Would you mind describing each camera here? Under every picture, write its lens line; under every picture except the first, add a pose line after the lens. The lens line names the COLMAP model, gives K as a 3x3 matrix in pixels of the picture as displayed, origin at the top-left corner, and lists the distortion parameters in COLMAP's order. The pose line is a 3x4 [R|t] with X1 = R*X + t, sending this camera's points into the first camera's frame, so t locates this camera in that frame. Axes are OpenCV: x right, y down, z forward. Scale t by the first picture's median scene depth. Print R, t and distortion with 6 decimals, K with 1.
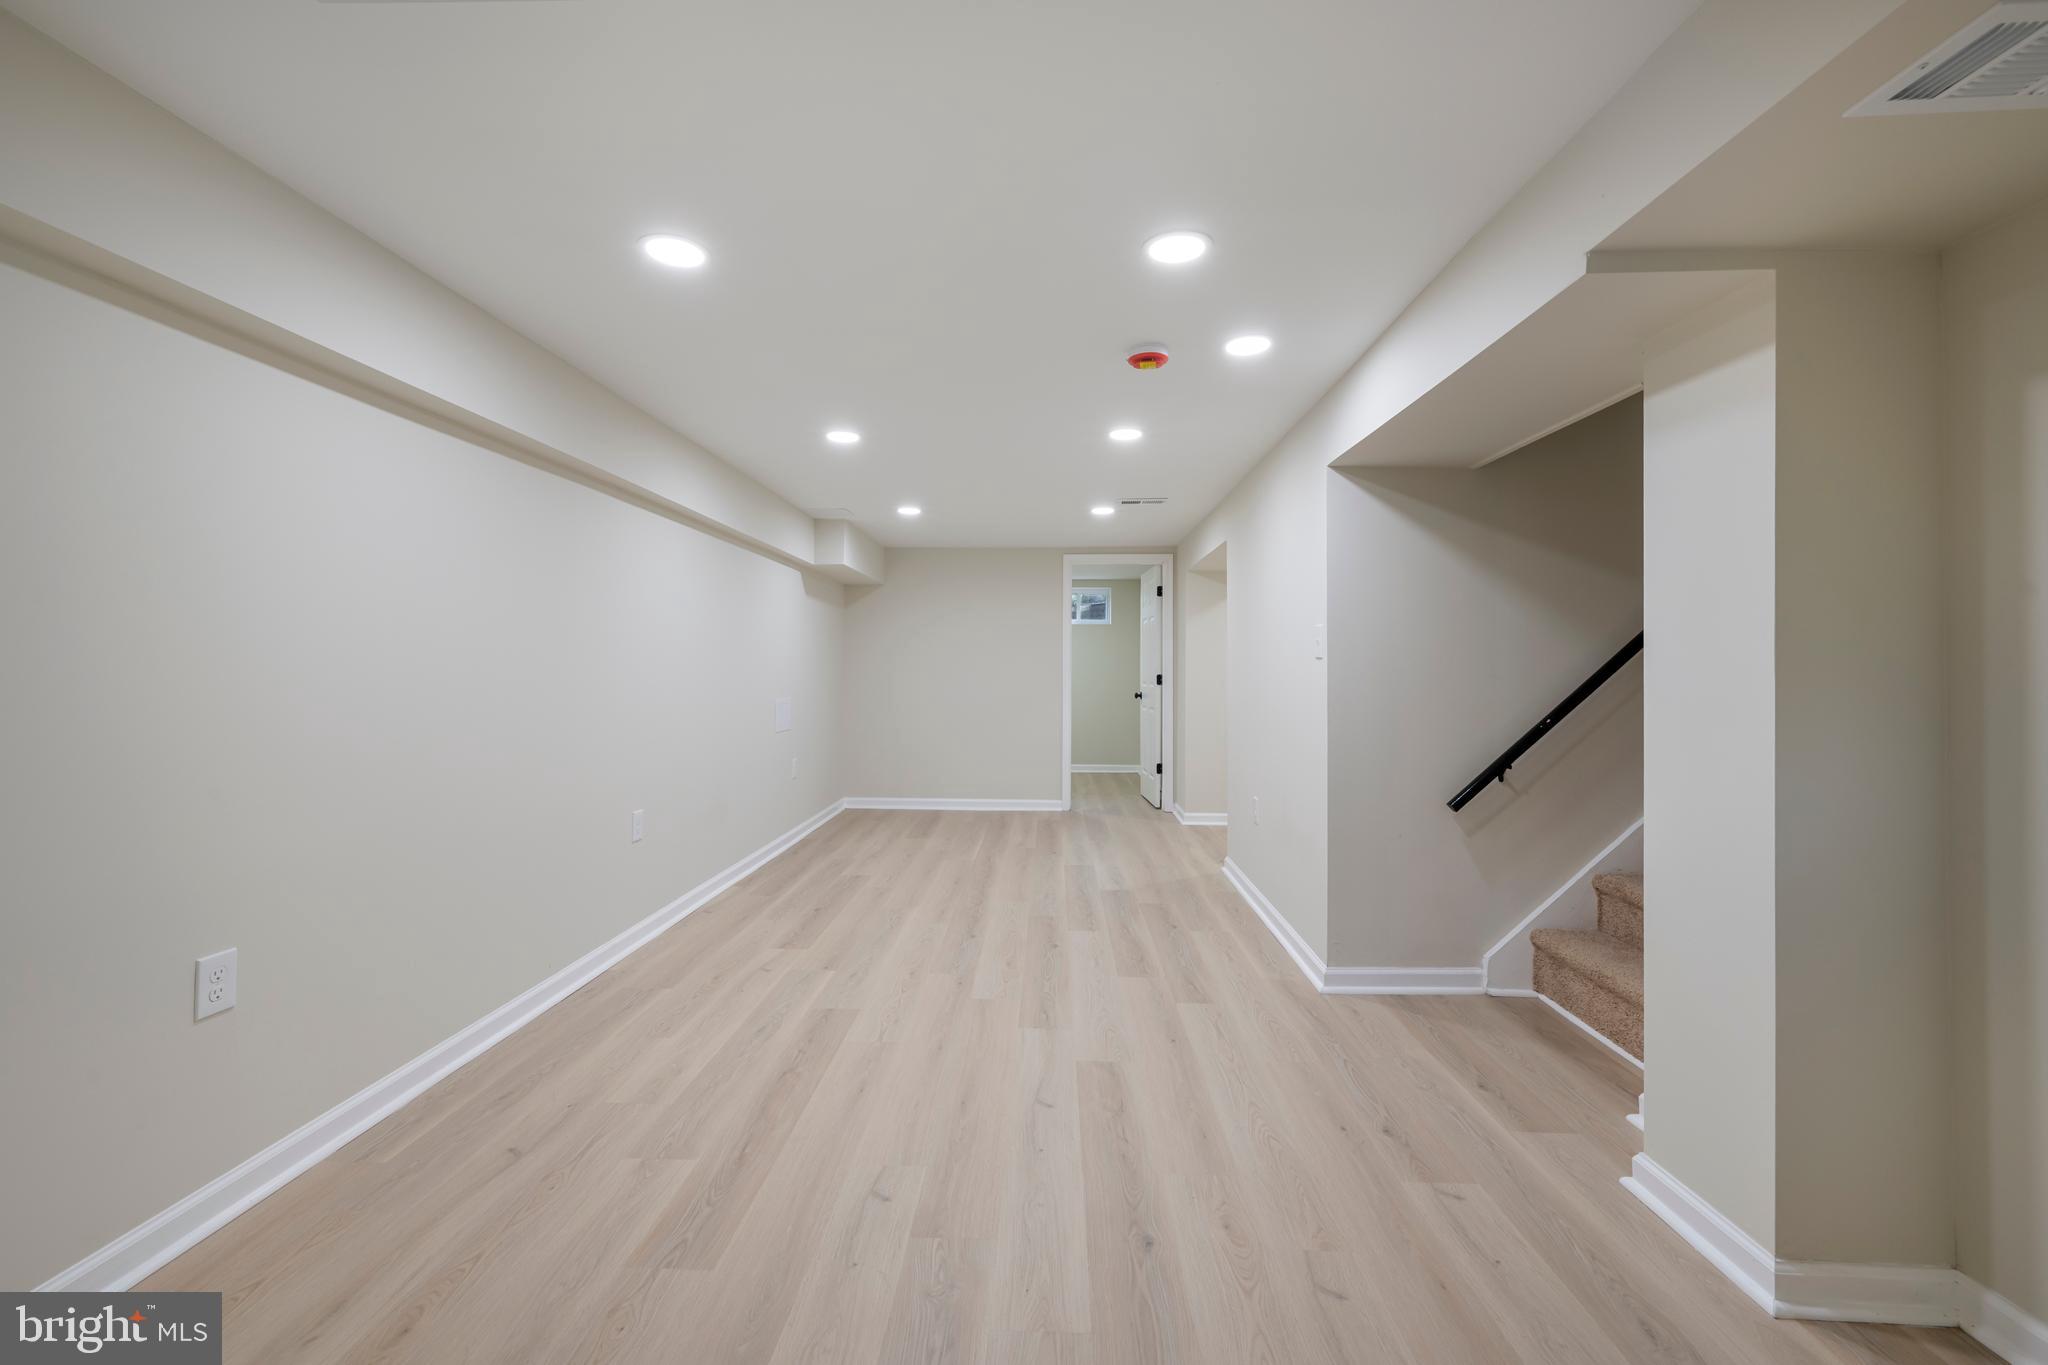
lens RADIAL K [[803.1, 0, 1032.7], [0, 803.1, 677.1], [0, 0, 1]] dist [-0.000037, 0.000120]
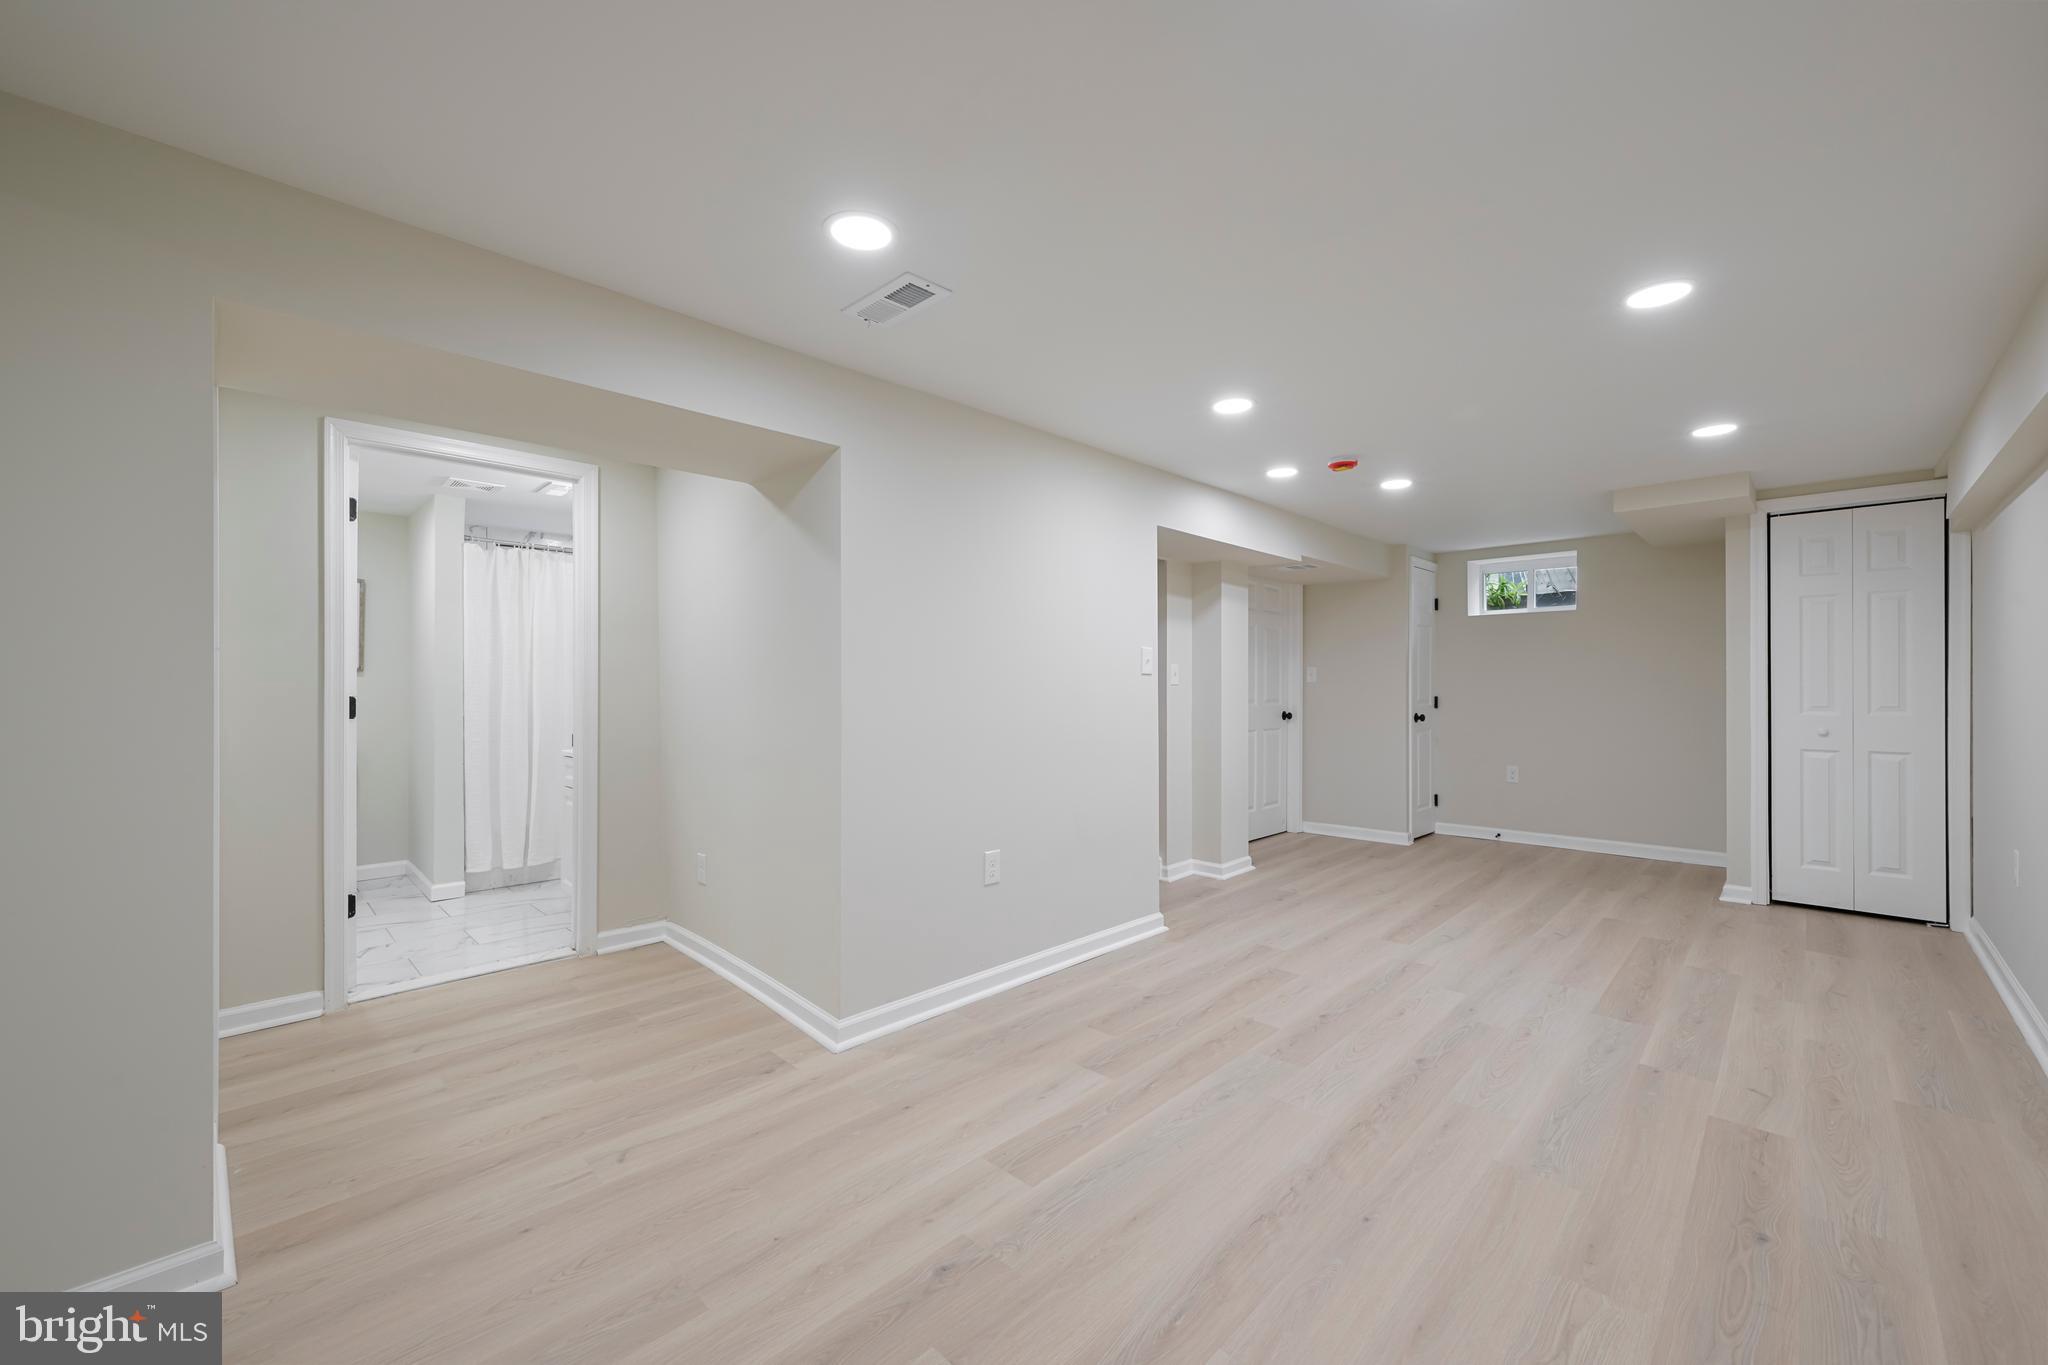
lens RADIAL K [[803.1, 0, 1032.7], [0, 803.1, 677.1], [0, 0, 1]] dist [-0.000037, 0.000120]
pose [[-0.734819, 0.004255, 0.678250, -0.390379], [0.004114, 0.999990, -0.001816, -0.018223], [-0.678251, 0.001455, -0.734829, 2.248785]]
